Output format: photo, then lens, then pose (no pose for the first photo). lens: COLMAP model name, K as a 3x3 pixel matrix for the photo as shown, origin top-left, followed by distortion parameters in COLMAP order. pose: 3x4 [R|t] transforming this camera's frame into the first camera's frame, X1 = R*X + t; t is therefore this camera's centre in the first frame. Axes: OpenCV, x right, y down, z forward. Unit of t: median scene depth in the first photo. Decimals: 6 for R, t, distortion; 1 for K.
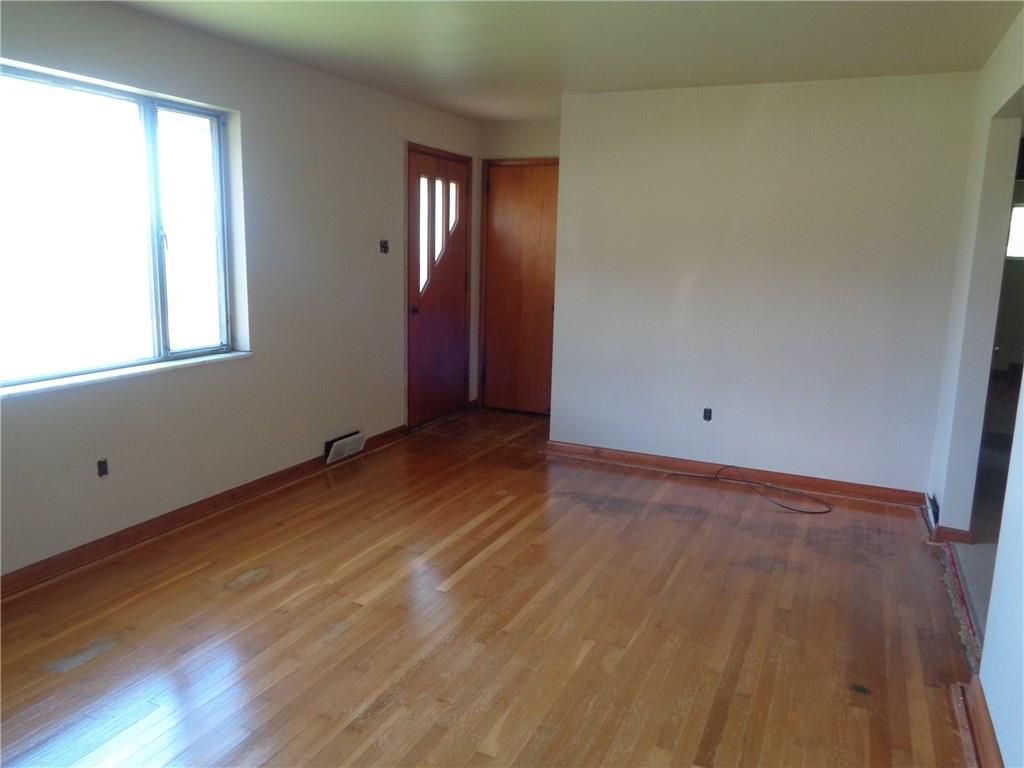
lens RADIAL K [[766.2, 0, 512.0], [0, 766.2, 384.0], [0, 0, 1]] dist [-0.008006, 0.003264]
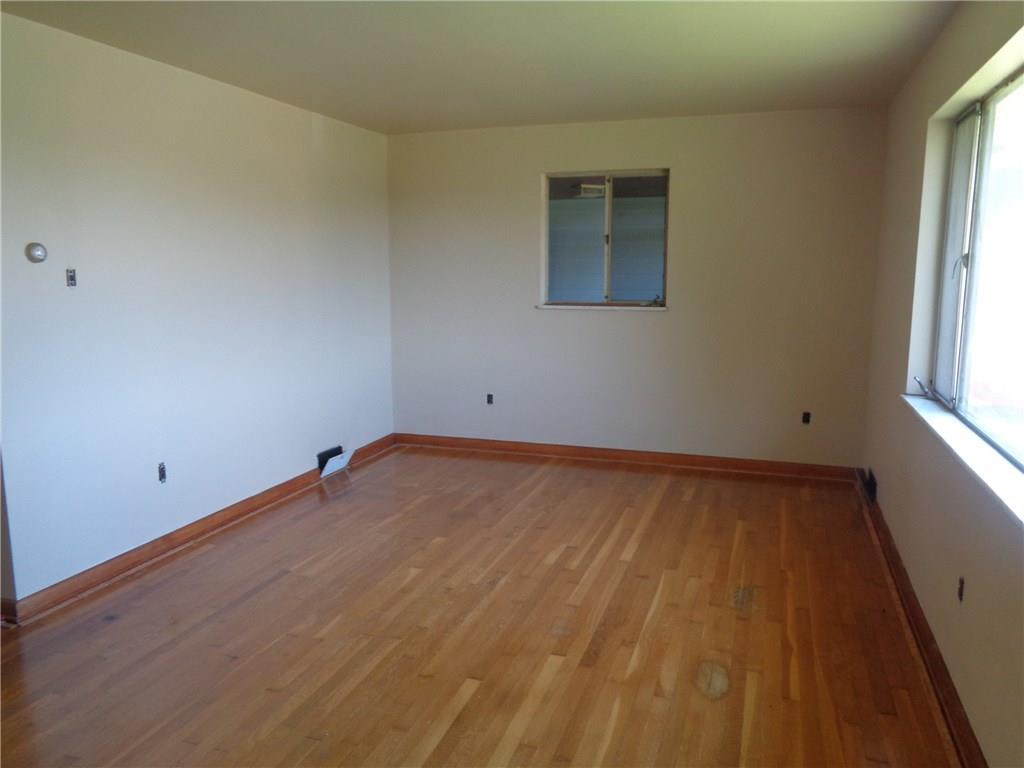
lens RADIAL K [[766.2, 0, 512.0], [0, 766.2, 384.0], [0, 0, 1]] dist [-0.008006, 0.003264]
pose [[-0.995415, -0.003332, -0.095587, -0.062594], [-0.034517, 0.944560, 0.326519, -0.349386], [0.089200, 0.328322, -0.940345, 1.922717]]
